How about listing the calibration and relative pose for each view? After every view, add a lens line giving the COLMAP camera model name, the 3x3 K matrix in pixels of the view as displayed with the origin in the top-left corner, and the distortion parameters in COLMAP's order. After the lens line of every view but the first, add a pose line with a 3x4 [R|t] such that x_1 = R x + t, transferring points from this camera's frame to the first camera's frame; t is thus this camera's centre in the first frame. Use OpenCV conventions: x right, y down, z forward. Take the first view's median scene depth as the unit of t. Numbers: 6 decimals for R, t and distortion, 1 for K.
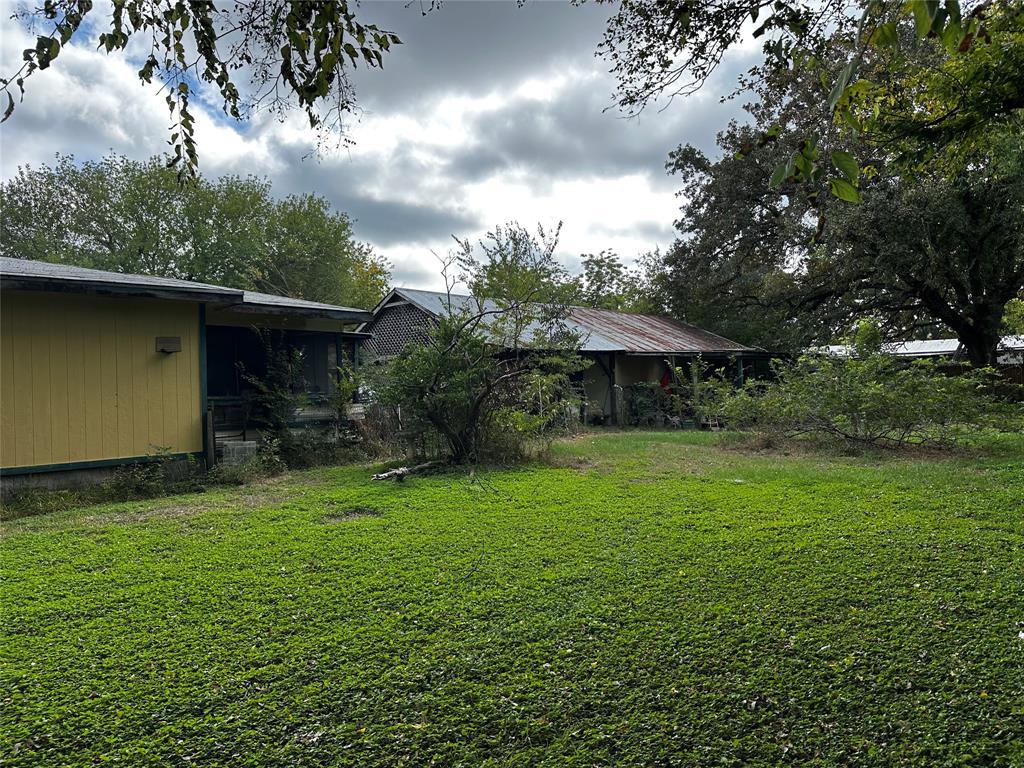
lens RADIAL K [[722.0, 0, 512.0], [0, 722.0, 384.0], [0, 0, 1]] dist [-0.002267, 0.000624]
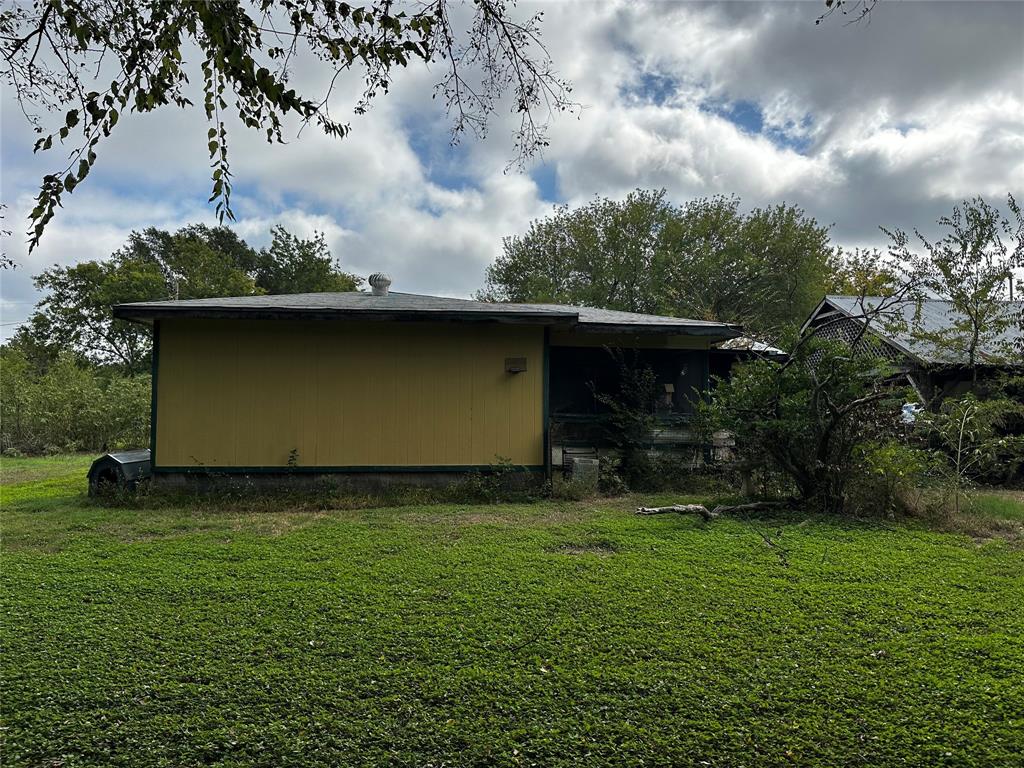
lens RADIAL K [[707.1, 0, 512.0], [0, 707.1, 384.0], [0, 0, 1]] dist [0.095651, -0.146620]
pose [[0.738325, 0.006907, -0.674410, 0.213315], [-0.024601, 0.999558, -0.016695, -0.006798], [0.673997, 0.028917, 0.738168, 0.177007]]
